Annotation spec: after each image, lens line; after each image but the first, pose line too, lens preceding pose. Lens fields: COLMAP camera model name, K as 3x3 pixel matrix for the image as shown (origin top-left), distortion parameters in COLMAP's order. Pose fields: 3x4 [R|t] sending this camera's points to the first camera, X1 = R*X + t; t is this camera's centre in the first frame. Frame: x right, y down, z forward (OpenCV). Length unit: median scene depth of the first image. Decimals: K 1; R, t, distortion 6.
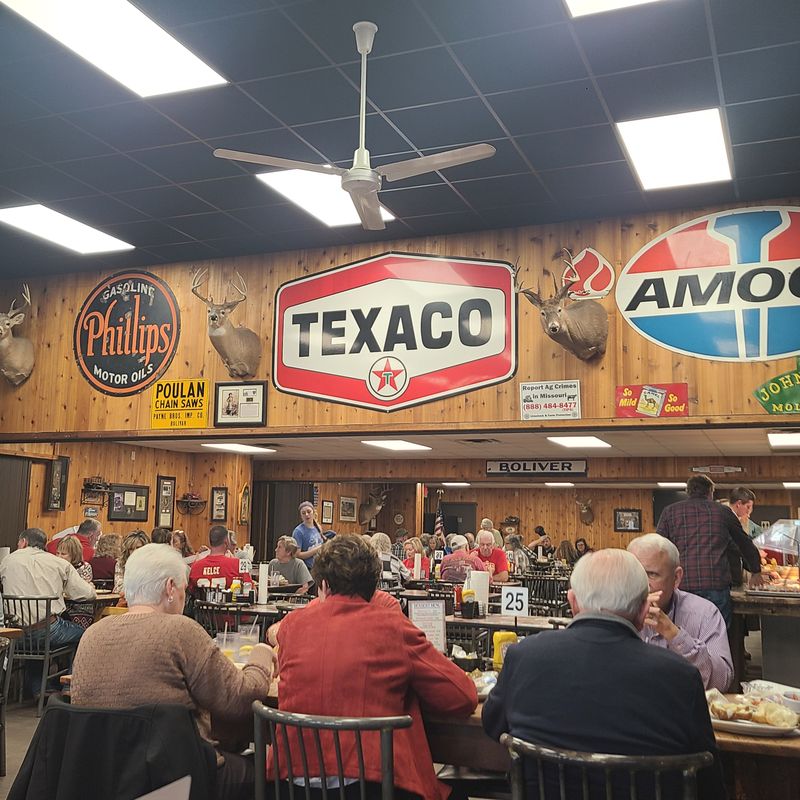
lens RADIAL K [[927.4, 0, 399.6], [0, 927.4, 399.9], [0, 0, 1]] dist [-0.009947, 0.000000]
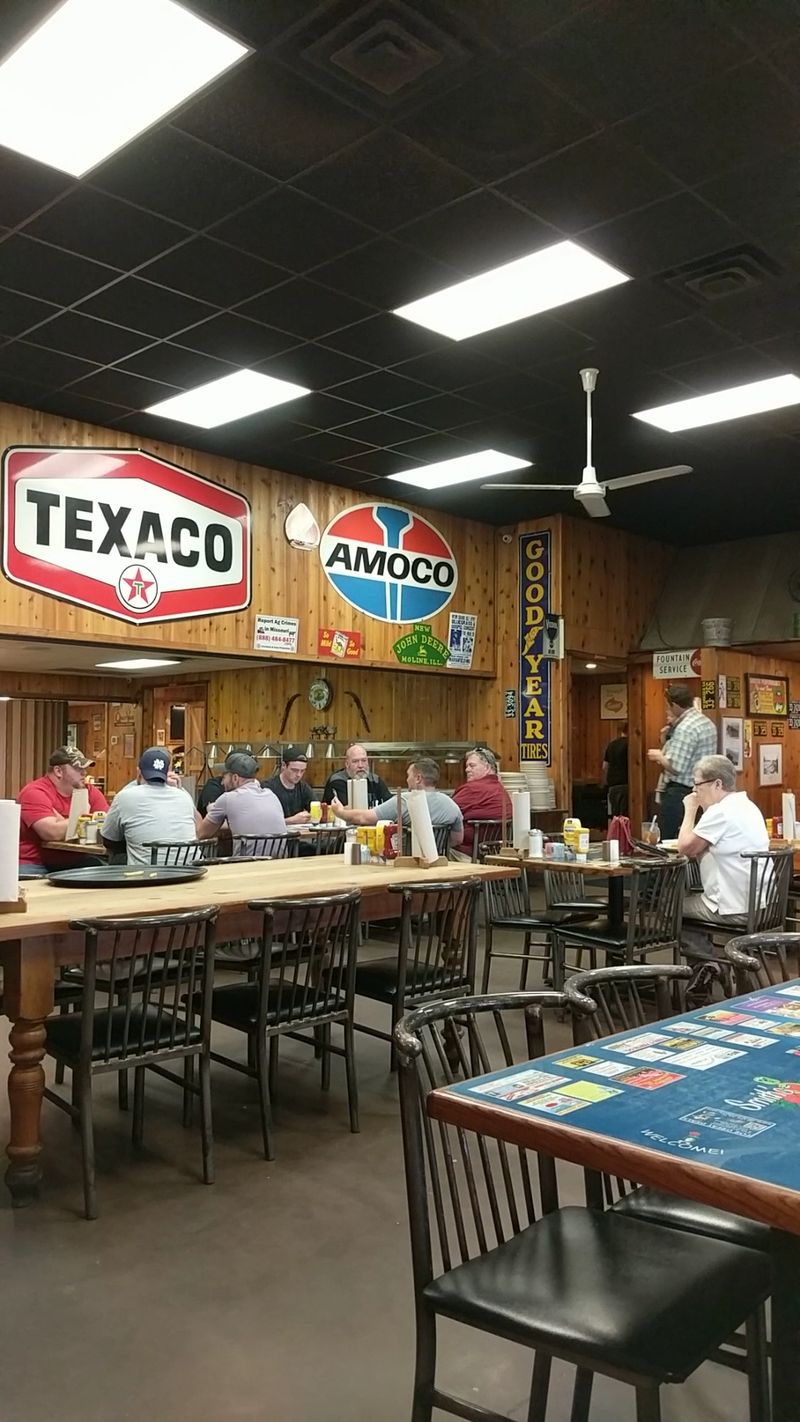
lens RADIAL K [[1068.0, 0, 399.5], [0, 1068.0, 712.0], [0, 0, 1]] dist [-0.057781, -0.002064]
pose [[0.354199, 0.023130, 0.934884, -0.933358], [-0.118689, 0.992722, 0.020407, 0.047573], [-0.927608, -0.118189, 0.354366, 0.381506]]
